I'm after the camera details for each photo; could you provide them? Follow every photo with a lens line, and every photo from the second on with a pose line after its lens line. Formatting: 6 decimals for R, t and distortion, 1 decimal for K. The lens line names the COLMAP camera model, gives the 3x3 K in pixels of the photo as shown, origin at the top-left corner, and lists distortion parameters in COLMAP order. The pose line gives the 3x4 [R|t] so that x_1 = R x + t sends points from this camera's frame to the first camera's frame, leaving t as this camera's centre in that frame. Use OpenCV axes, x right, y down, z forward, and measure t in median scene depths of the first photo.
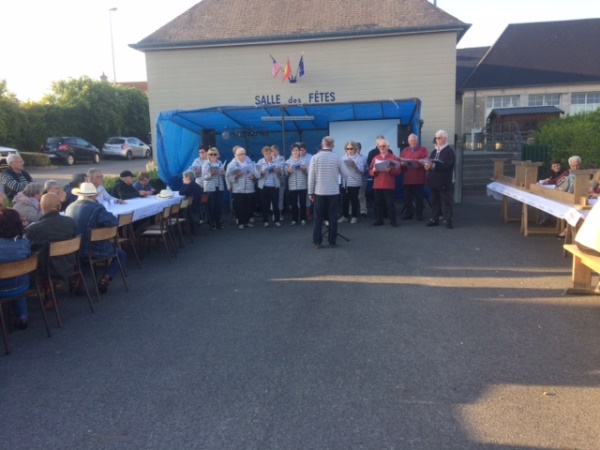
lens RADIAL K [[509.9, 0, 301.6], [0, 509.9, 224.5], [0, 0, 1]] dist [0.009470, 0.006677]
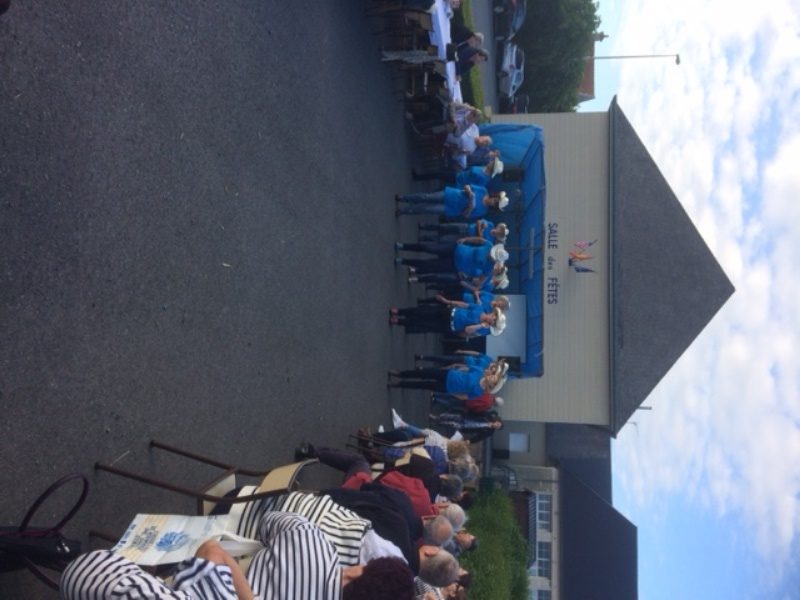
lens RADIAL K [[679.9, 0, 399.5], [0, 679.9, 297.2], [0, 0, 1]] dist [0.009470, 0.006677]
pose [[-0.041849, 0.998895, 0.021367, 0.034677], [-0.999124, -0.041821, -0.001755, 0.045090], [-0.000859, -0.021422, 0.999770, -0.300282]]
